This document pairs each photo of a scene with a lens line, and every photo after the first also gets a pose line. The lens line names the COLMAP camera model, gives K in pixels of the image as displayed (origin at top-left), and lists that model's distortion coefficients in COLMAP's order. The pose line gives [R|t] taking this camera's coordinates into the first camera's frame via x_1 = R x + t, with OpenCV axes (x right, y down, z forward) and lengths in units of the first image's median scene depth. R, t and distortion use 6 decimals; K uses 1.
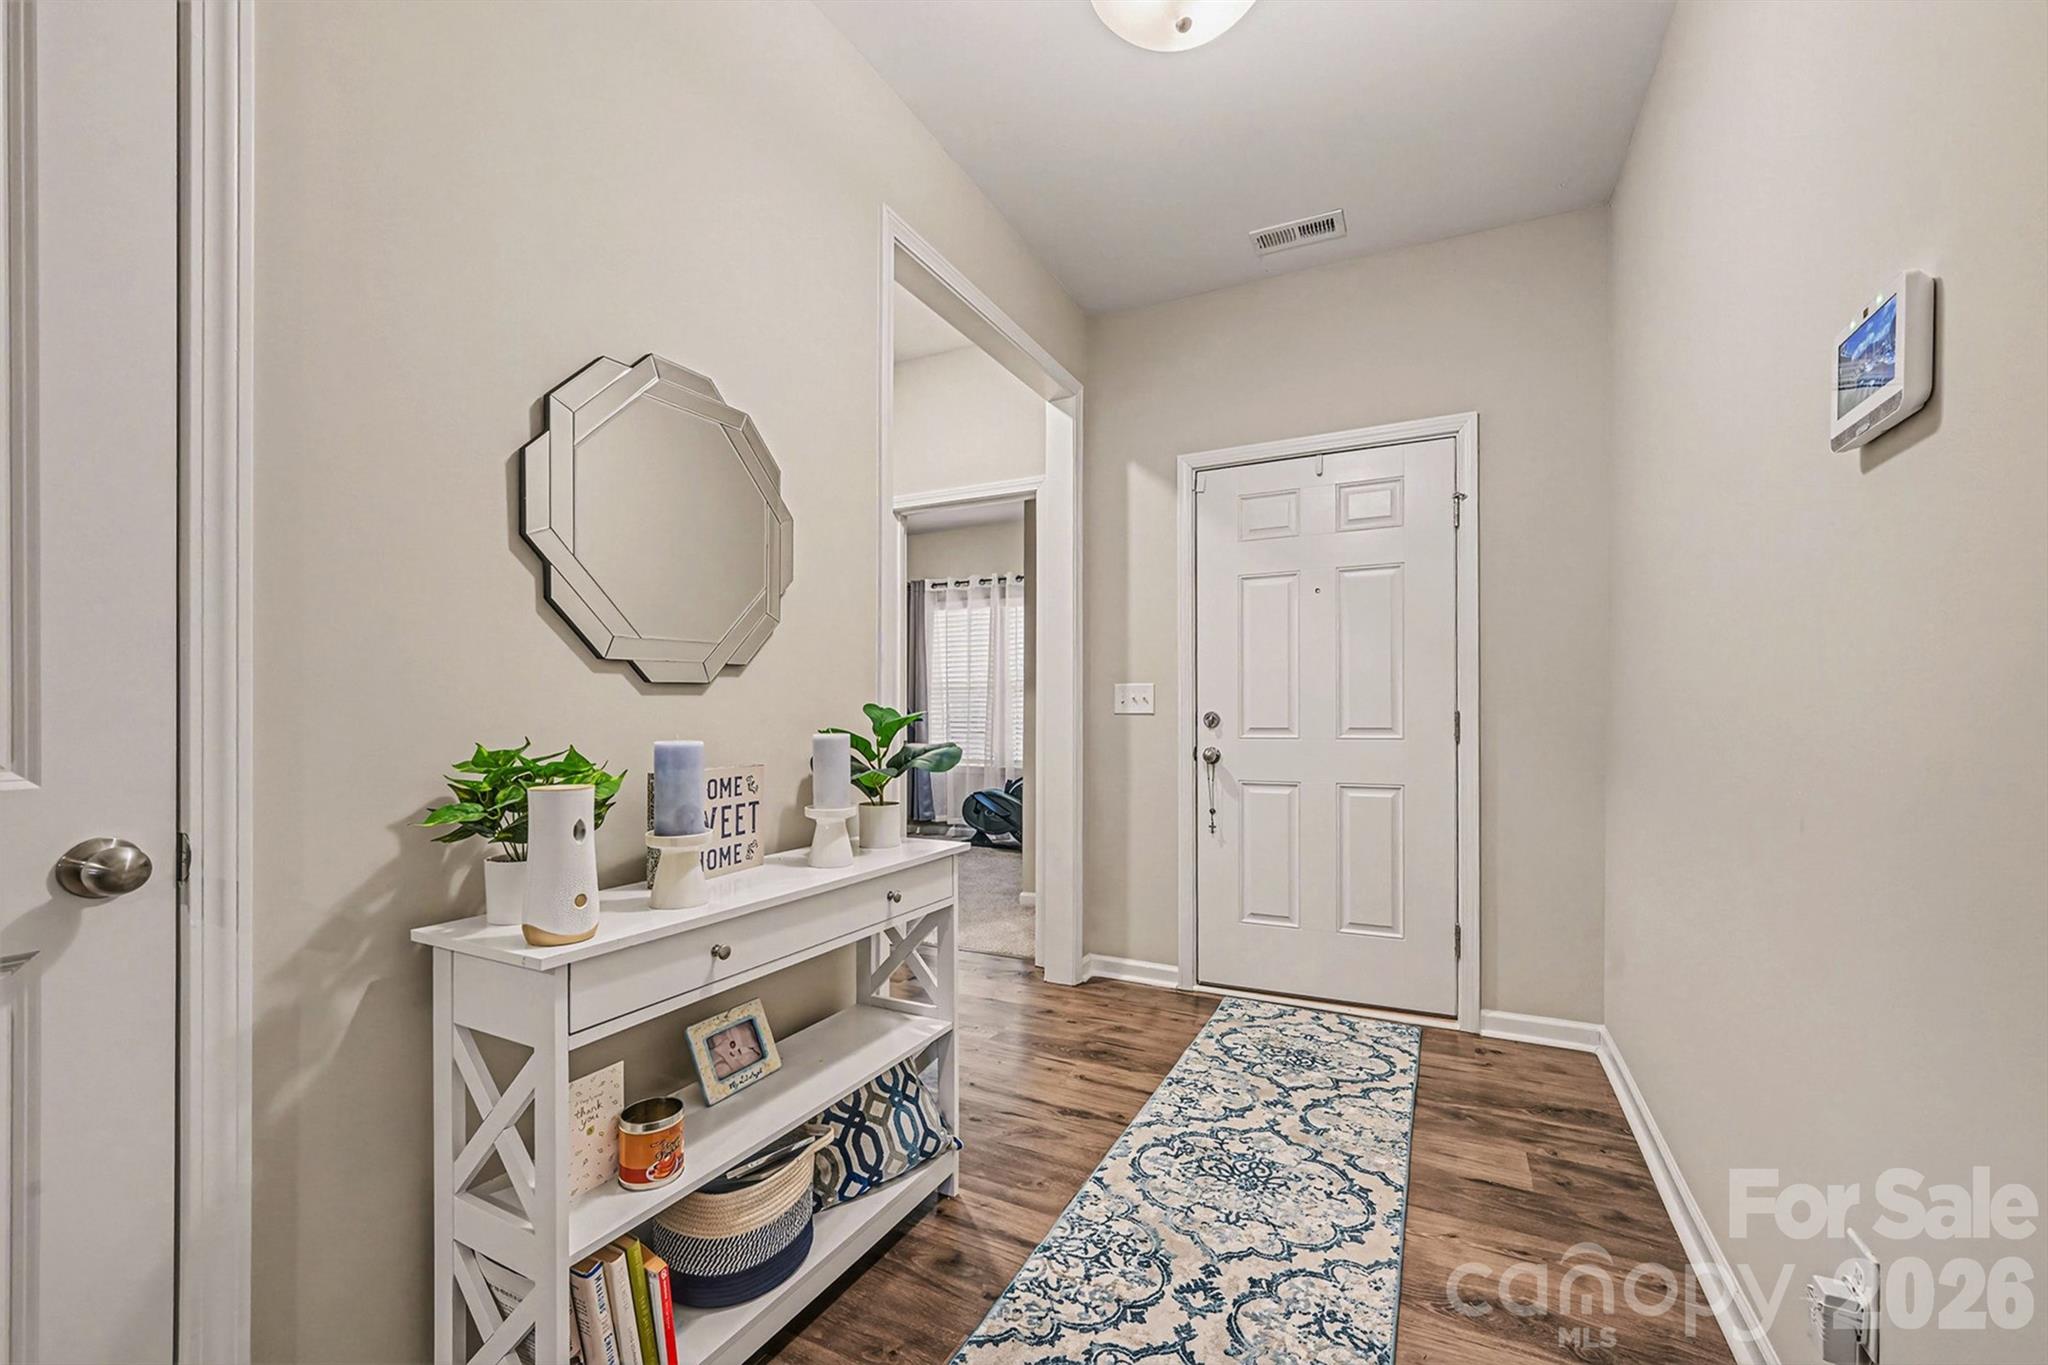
lens RADIAL K [[733.0, 0, 1076.0], [0, 733.0, 719.2], [0, 0, 1]] dist [-0.000773, 0.000126]
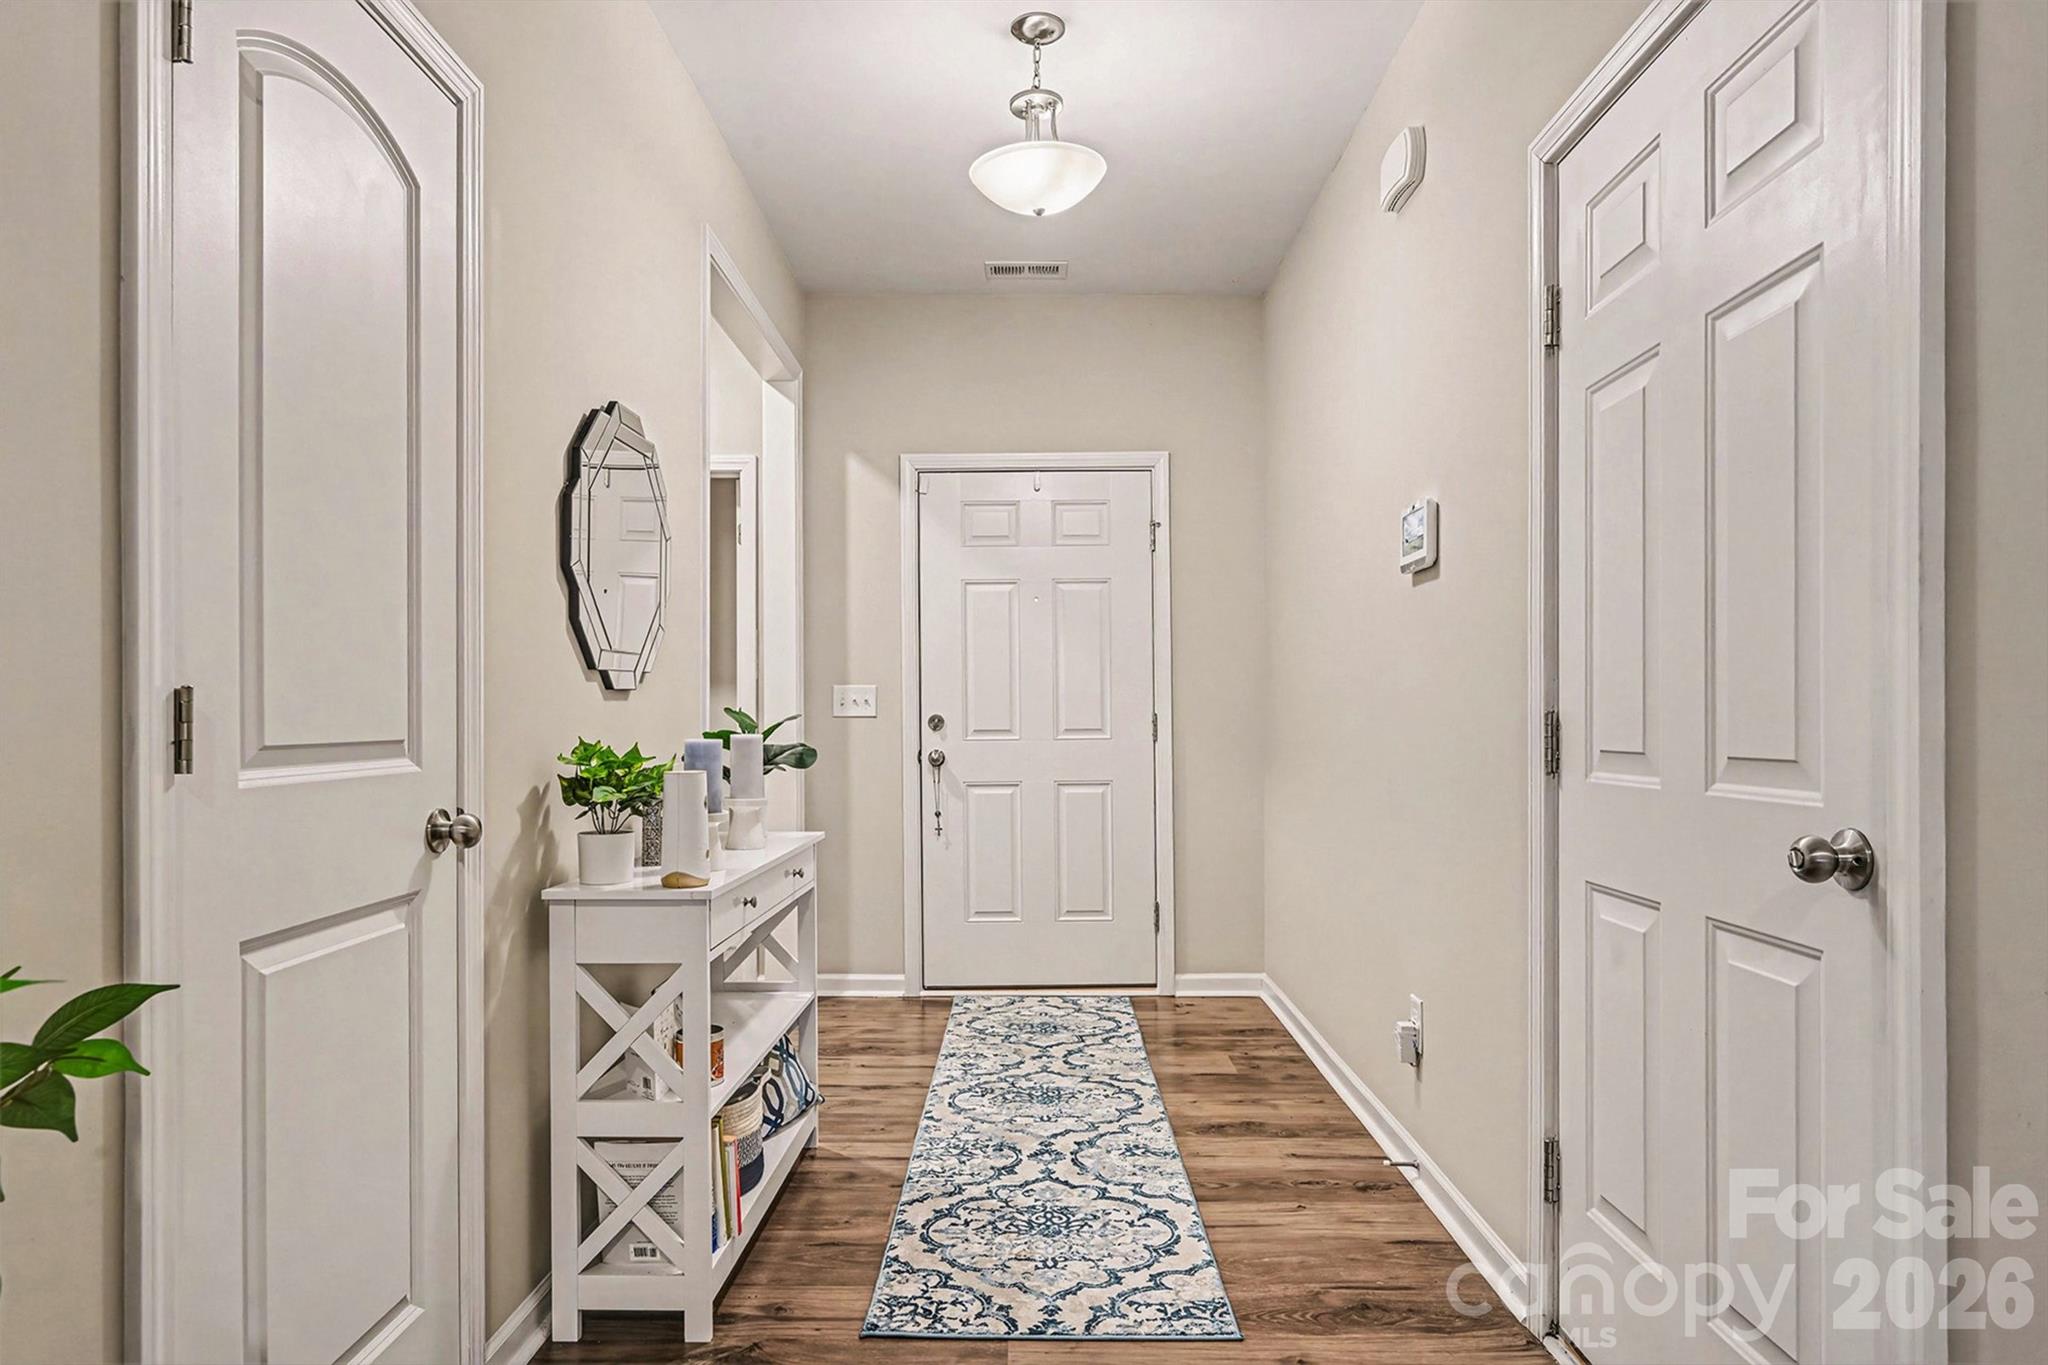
lens RADIAL K [[931.3, 0, 1022.3], [0, 931.3, 717.9], [0, 0, 1]] dist [0.000126, 0.000012]
pose [[0.917093, -0.003825, 0.398654, -0.318219], [0.006534, 0.999964, -0.005437, 0.003253], [-0.398619, 0.007592, 0.917085, -0.313982]]
